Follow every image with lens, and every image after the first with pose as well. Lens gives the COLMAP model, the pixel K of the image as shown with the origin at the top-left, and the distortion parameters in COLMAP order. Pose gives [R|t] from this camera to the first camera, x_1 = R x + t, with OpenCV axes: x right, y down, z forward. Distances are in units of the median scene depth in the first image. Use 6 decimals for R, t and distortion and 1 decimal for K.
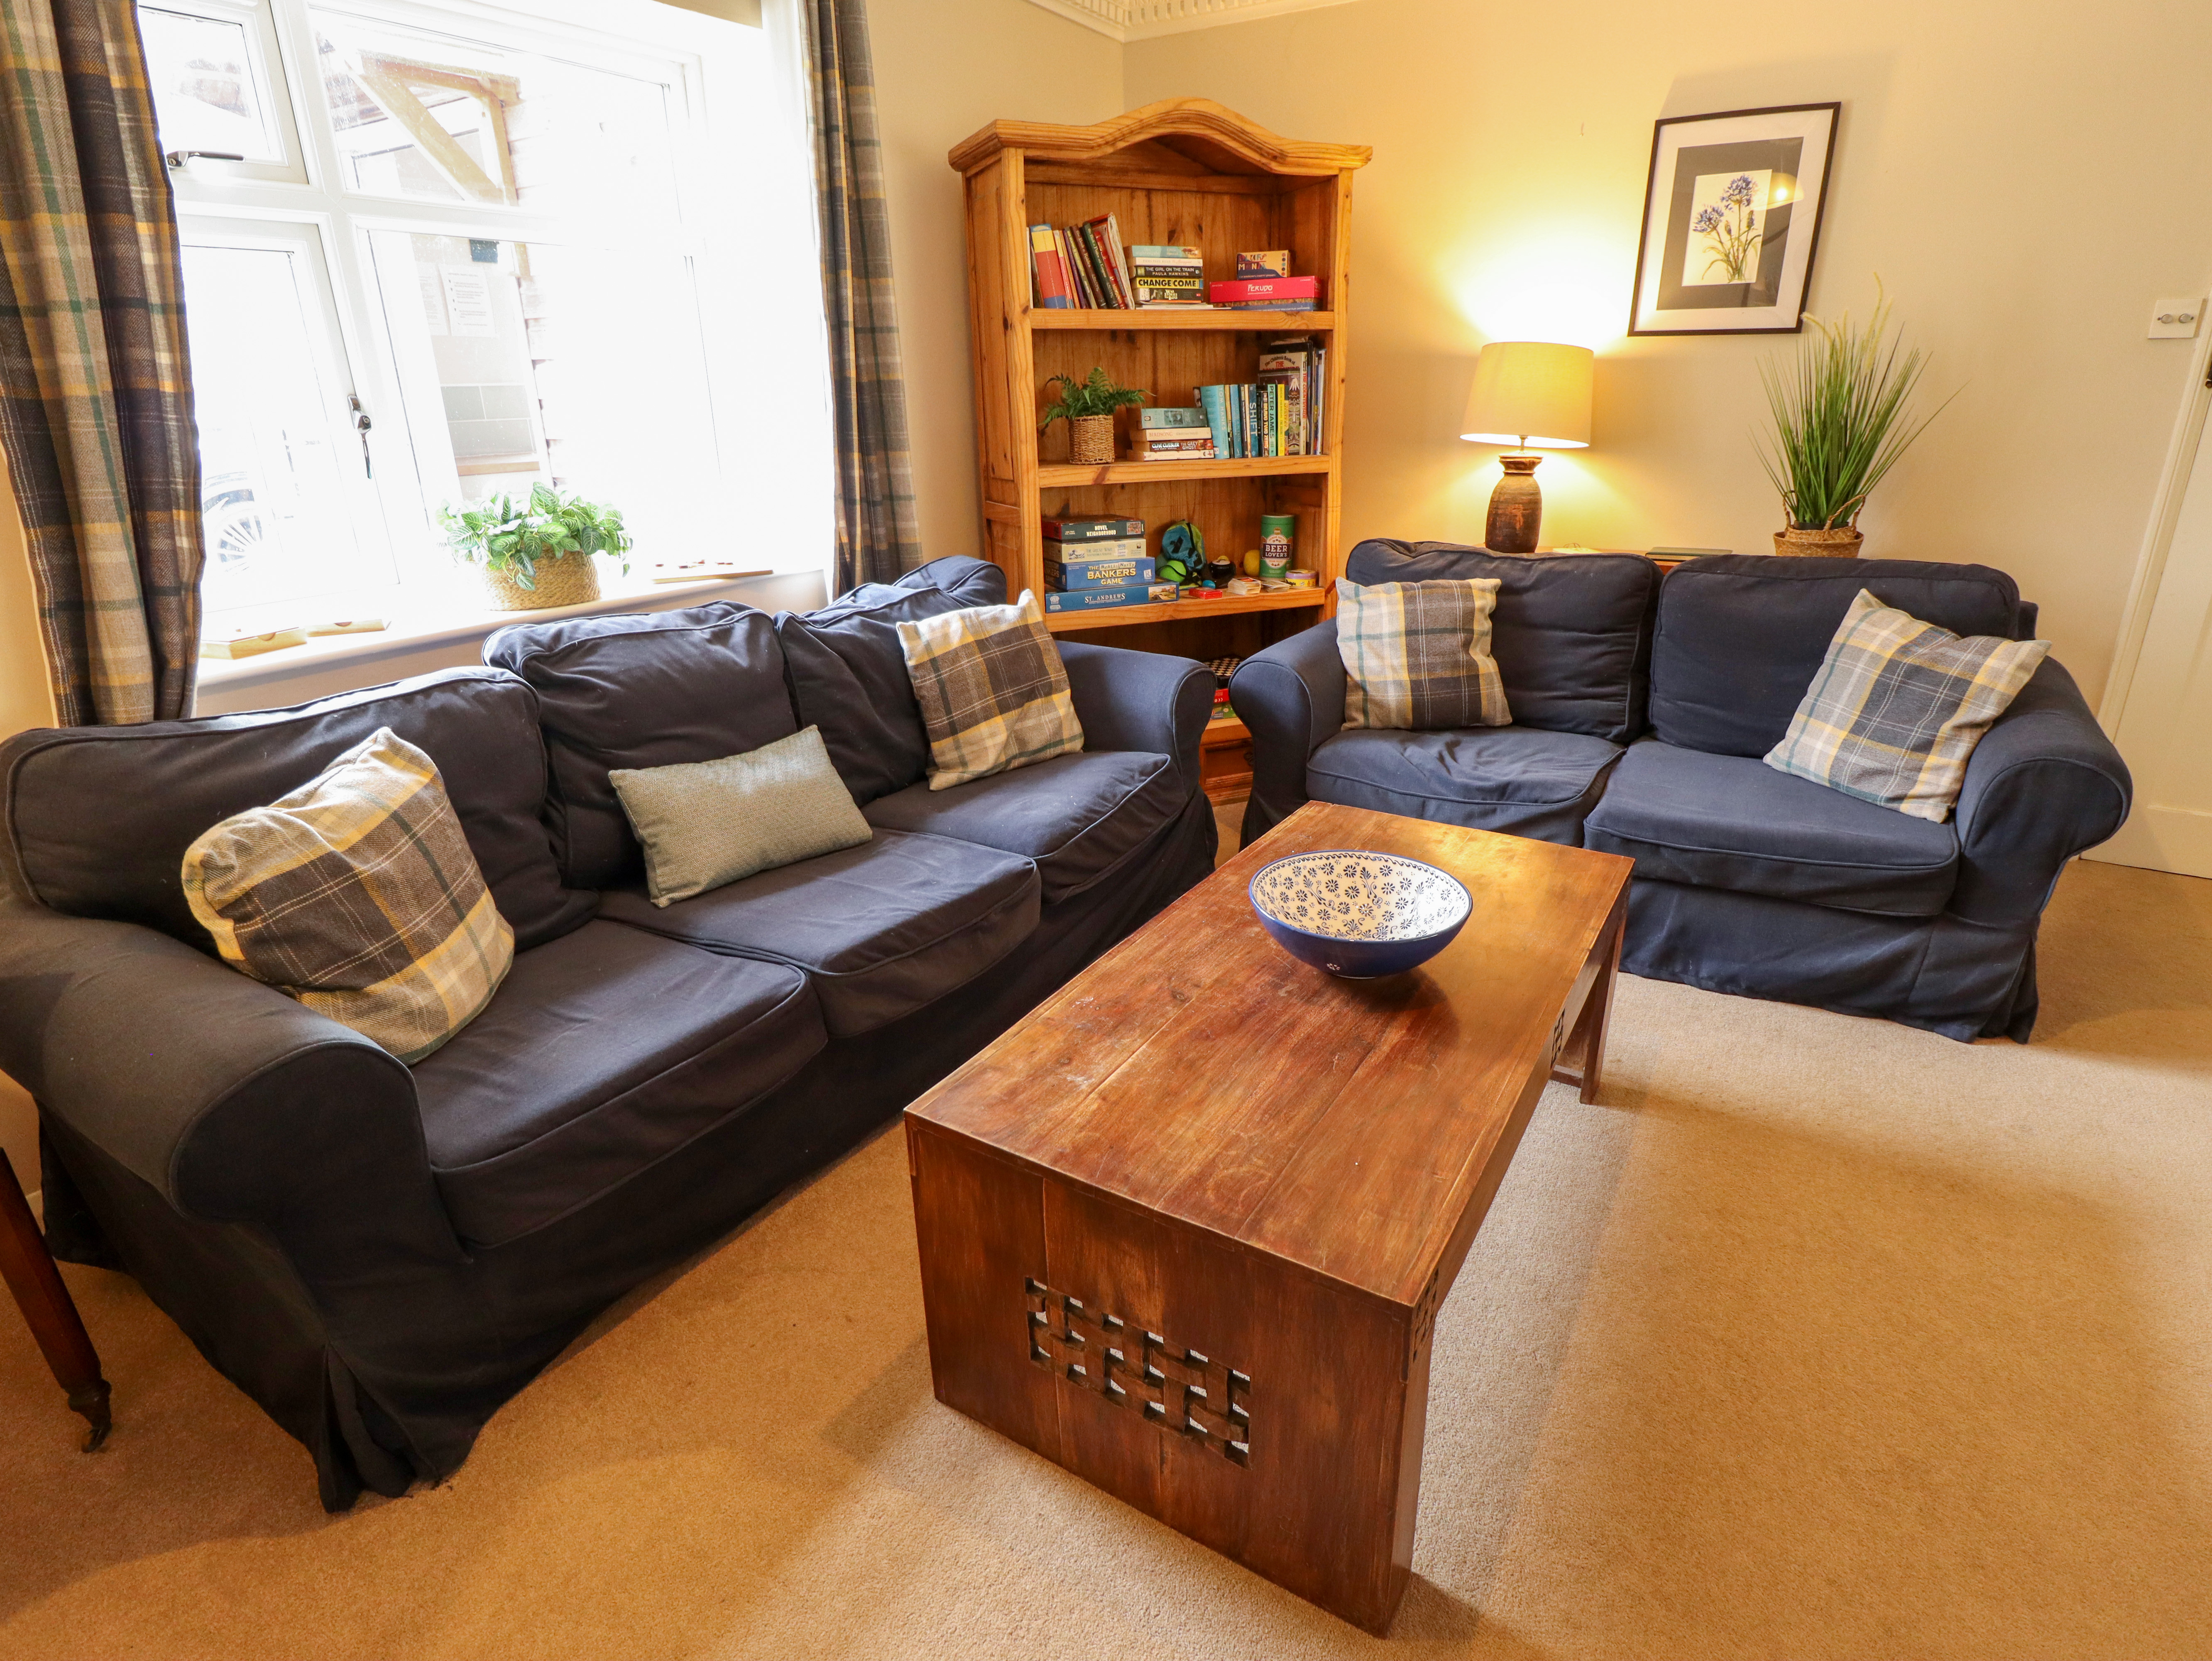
lens RADIAL K [[1175.3, 0, 1130.9], [0, 1175.3, 850.5], [0, 0, 1]] dist [0.005896, -0.014412]
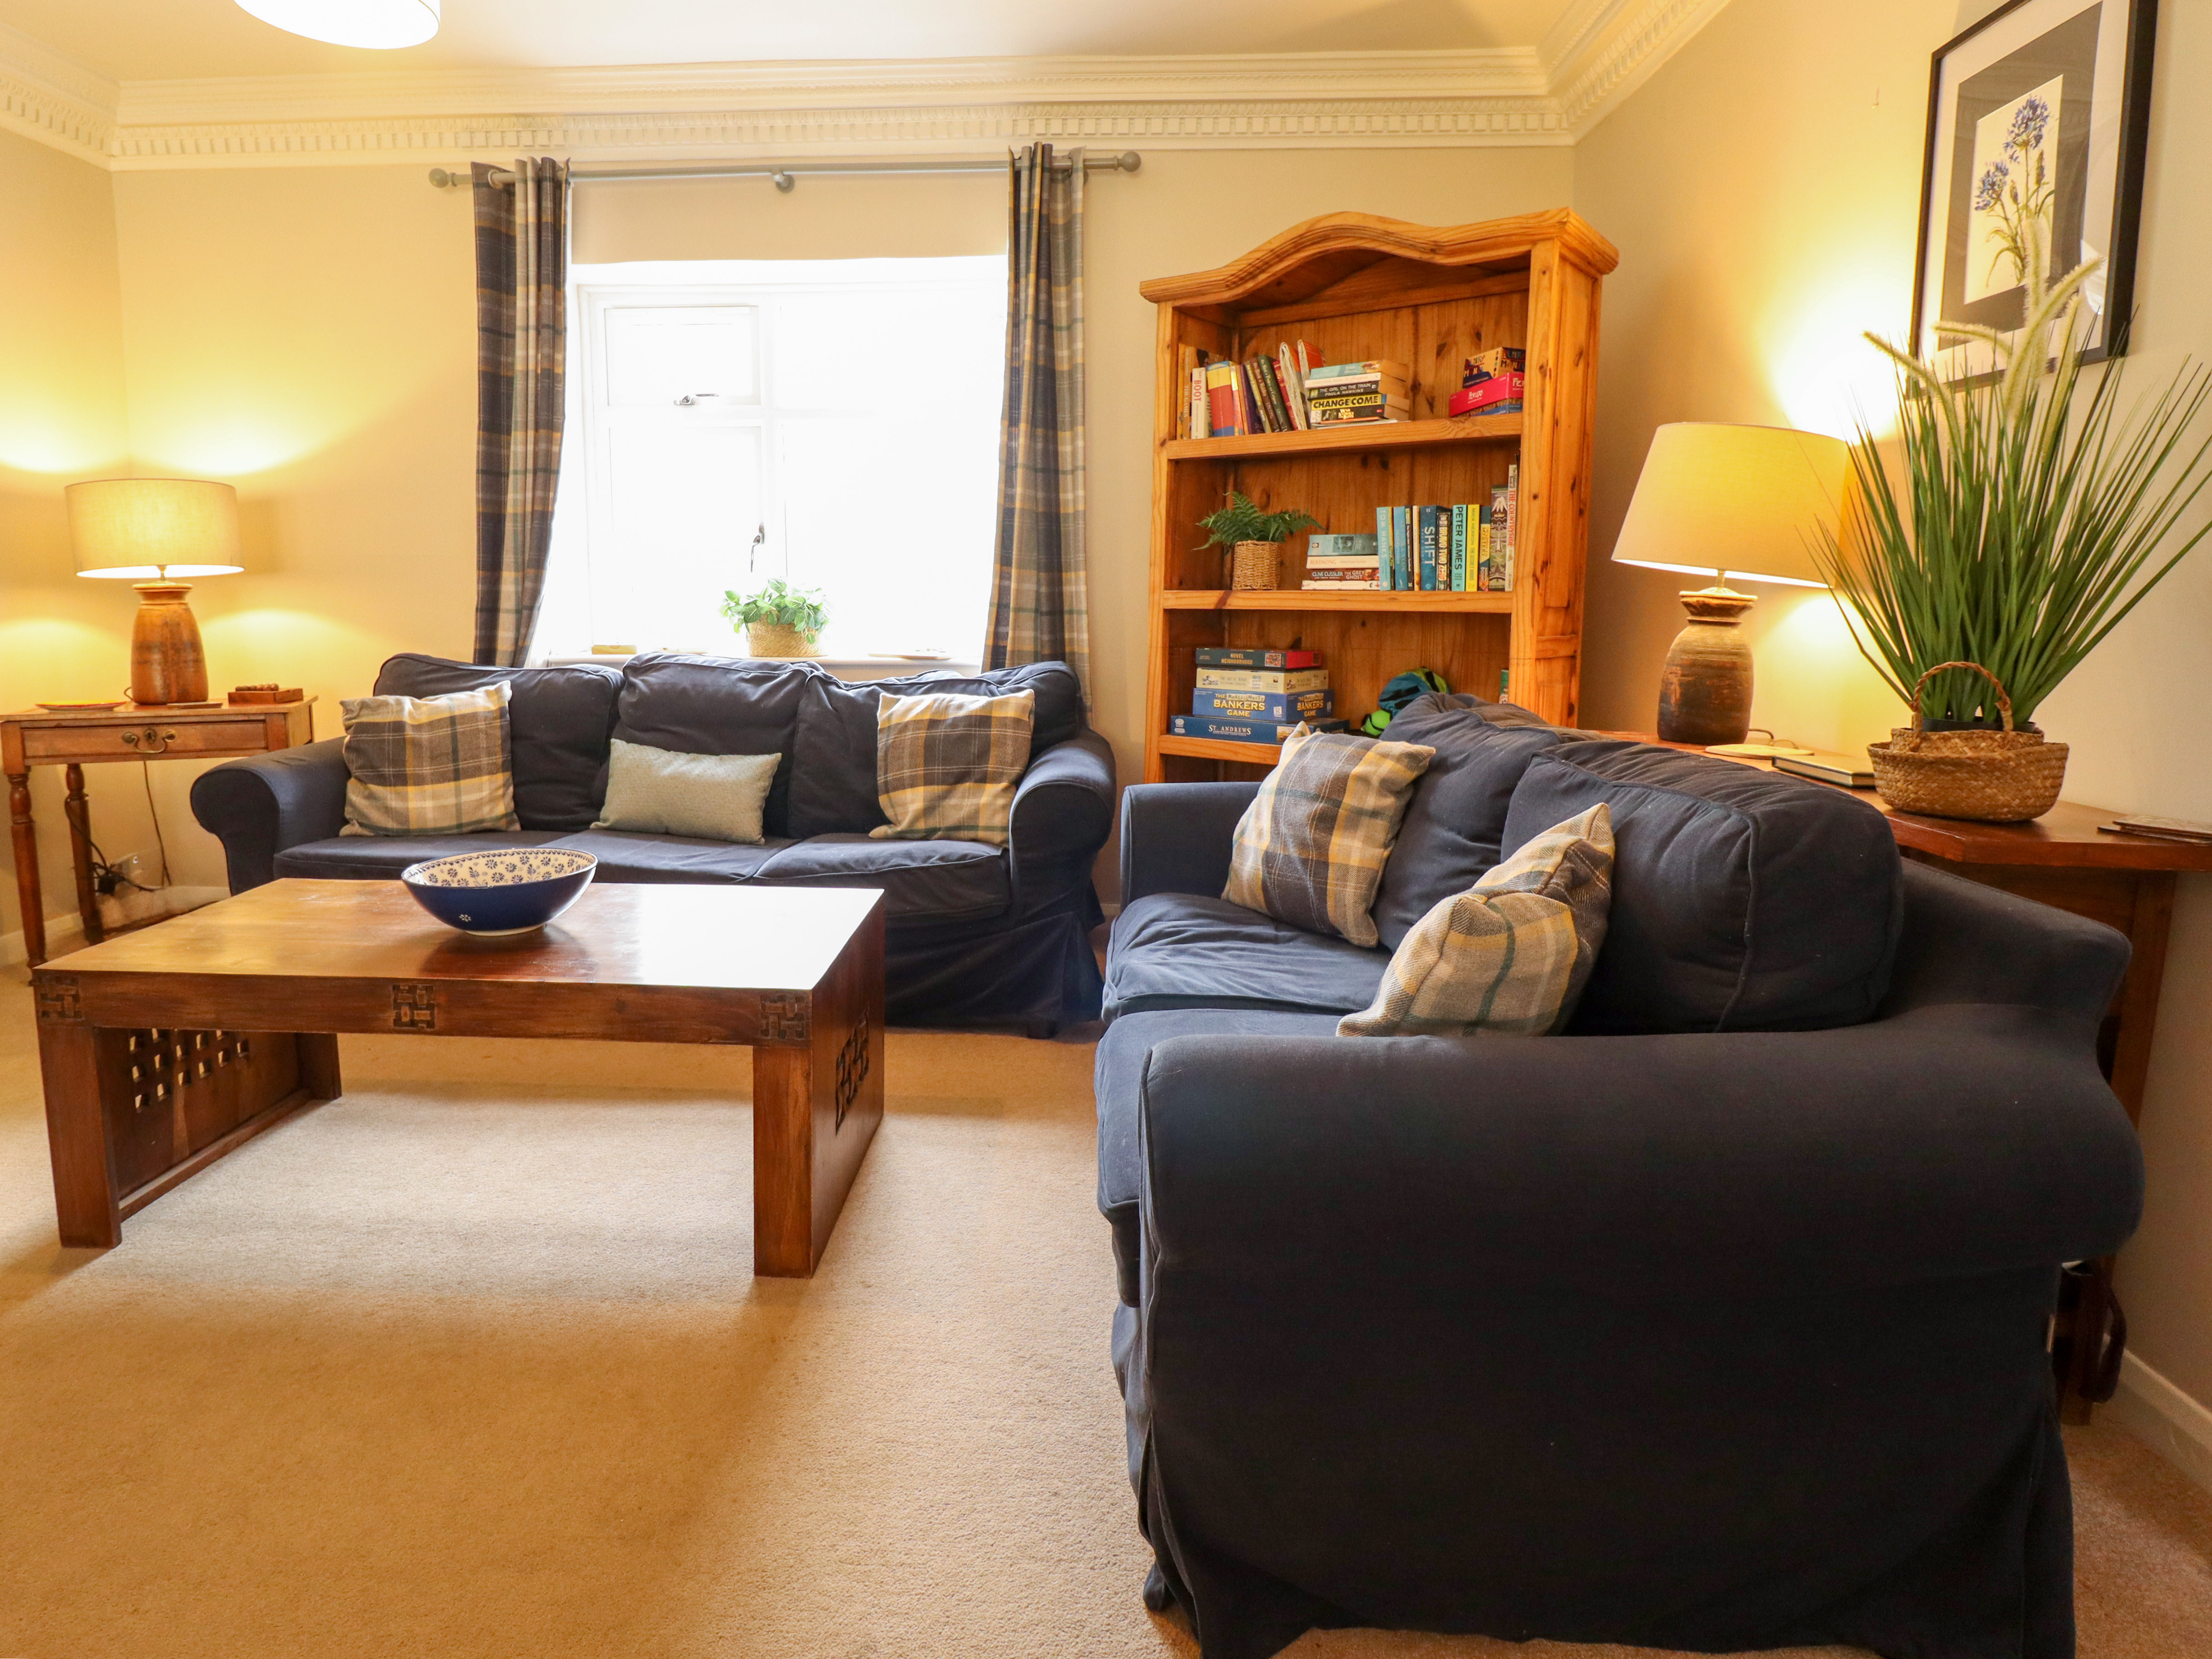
lens RADIAL K [[1295.2, 0, 954.7], [0, 1295.2, 739.5], [0, 0, 1]] dist [0.004771, -0.001875]
pose [[0.427281, 0.123962, -0.895580, 0.863565], [-0.341920, 0.939145, -0.033138, -0.110397], [0.836972, 0.320376, 0.443664, 0.412075]]
